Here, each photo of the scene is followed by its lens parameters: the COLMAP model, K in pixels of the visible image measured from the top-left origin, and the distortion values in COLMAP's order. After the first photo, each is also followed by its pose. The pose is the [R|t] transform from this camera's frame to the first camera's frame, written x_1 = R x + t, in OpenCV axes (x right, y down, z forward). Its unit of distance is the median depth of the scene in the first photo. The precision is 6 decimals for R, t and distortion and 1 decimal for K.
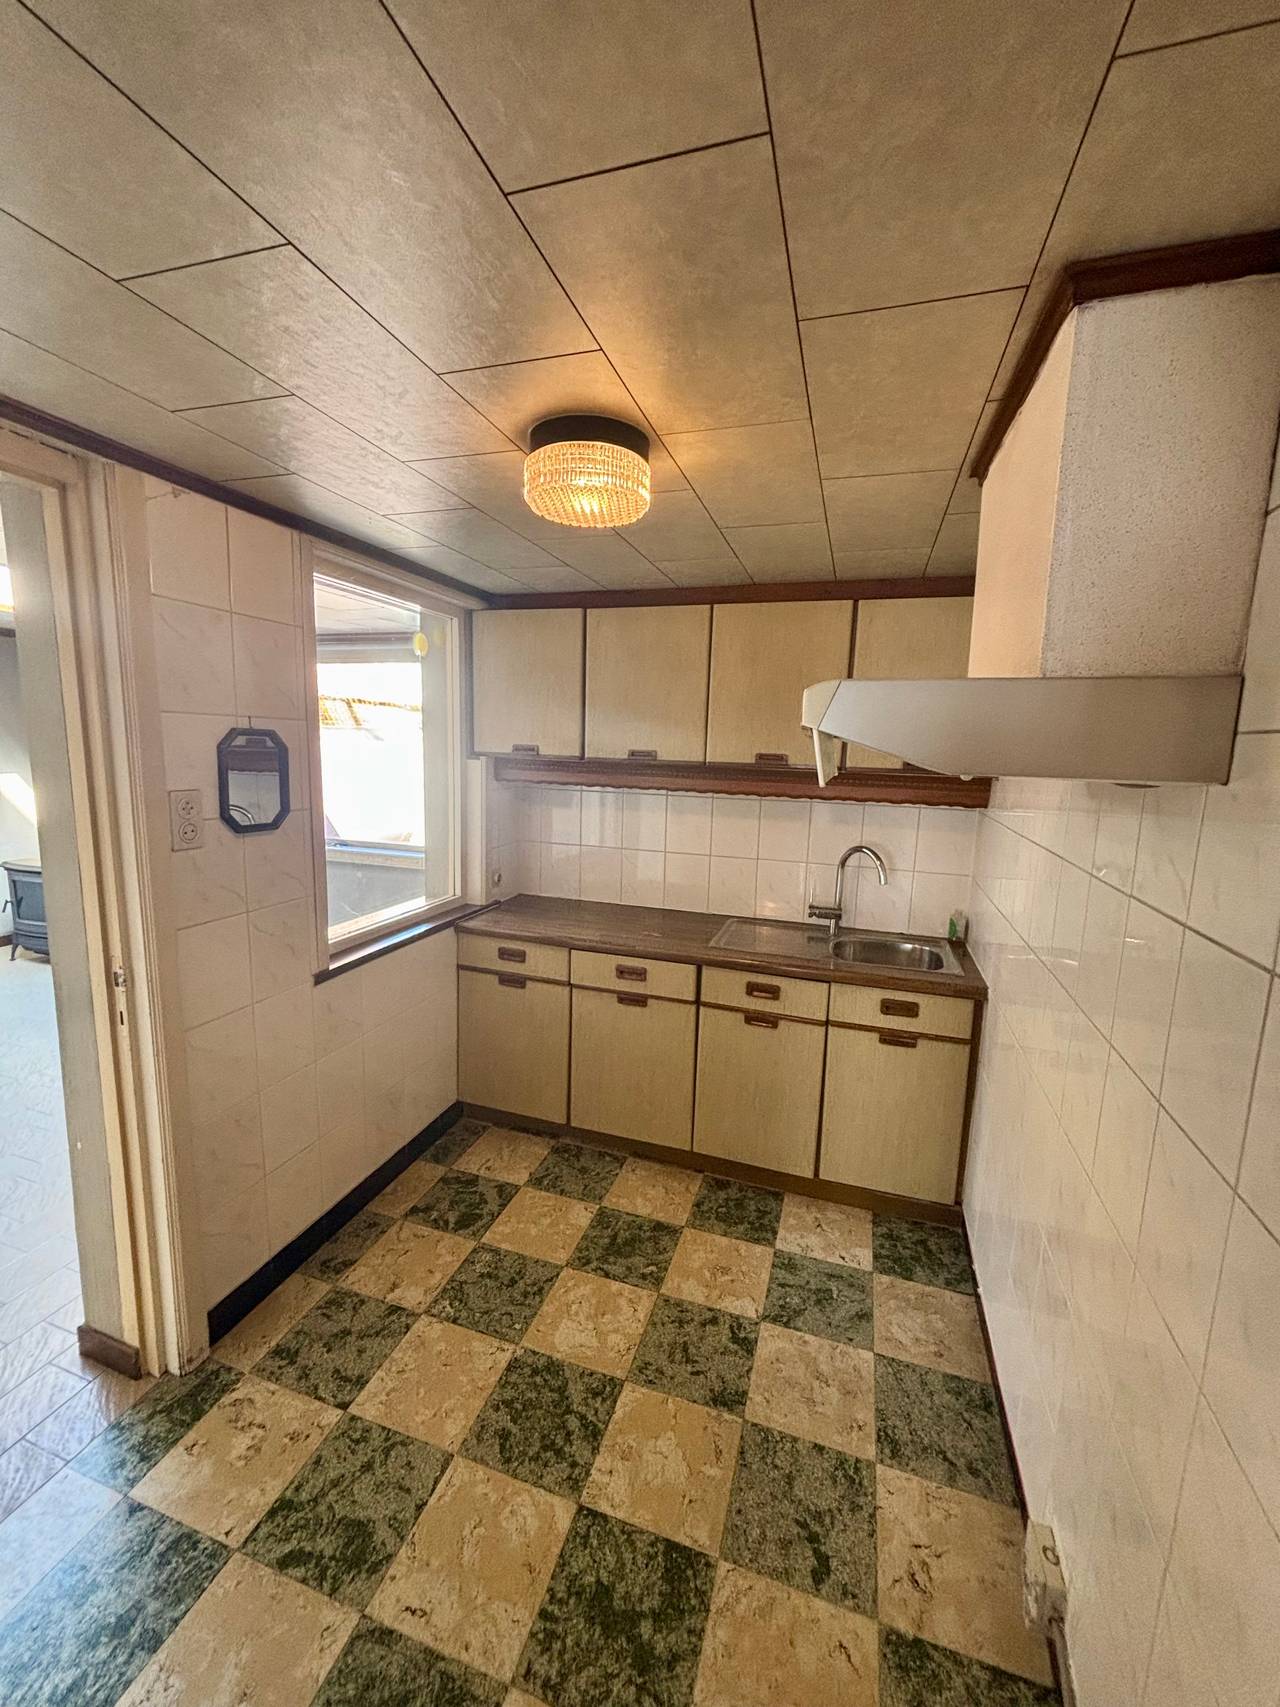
lens RADIAL K [[684.8, 0, 639.0], [0, 684.8, 846.5], [0, 0, 1]] dist [-0.016658, 0.005986]
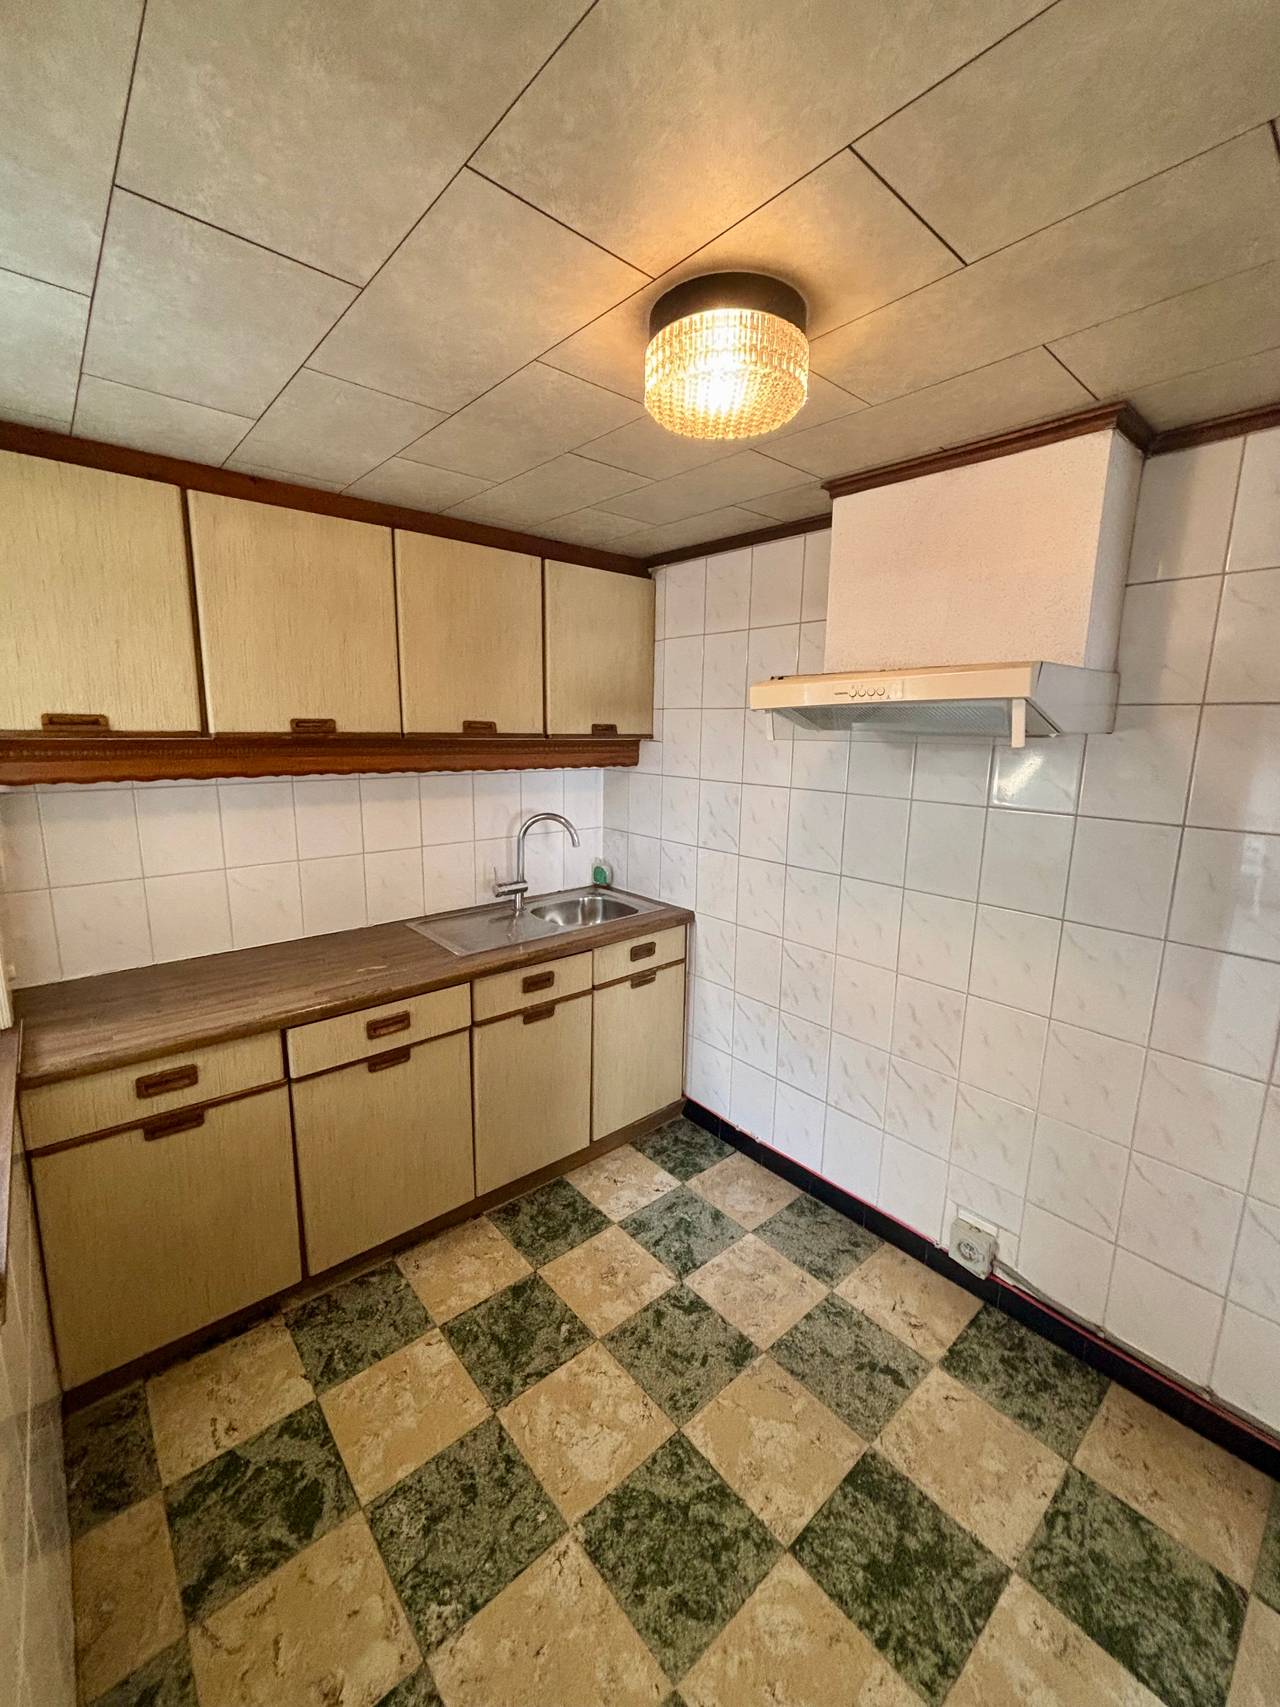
lens RADIAL K [[682.9, 0, 633.5], [0, 682.9, 847.3], [0, 0, 1]] dist [-0.031078, 0.010469]
pose [[0.520241, -0.178458, 0.835166, -0.568185], [0.131366, 0.983007, 0.128218, -0.078891], [-0.843856, 0.043008, 0.534844, 0.472592]]
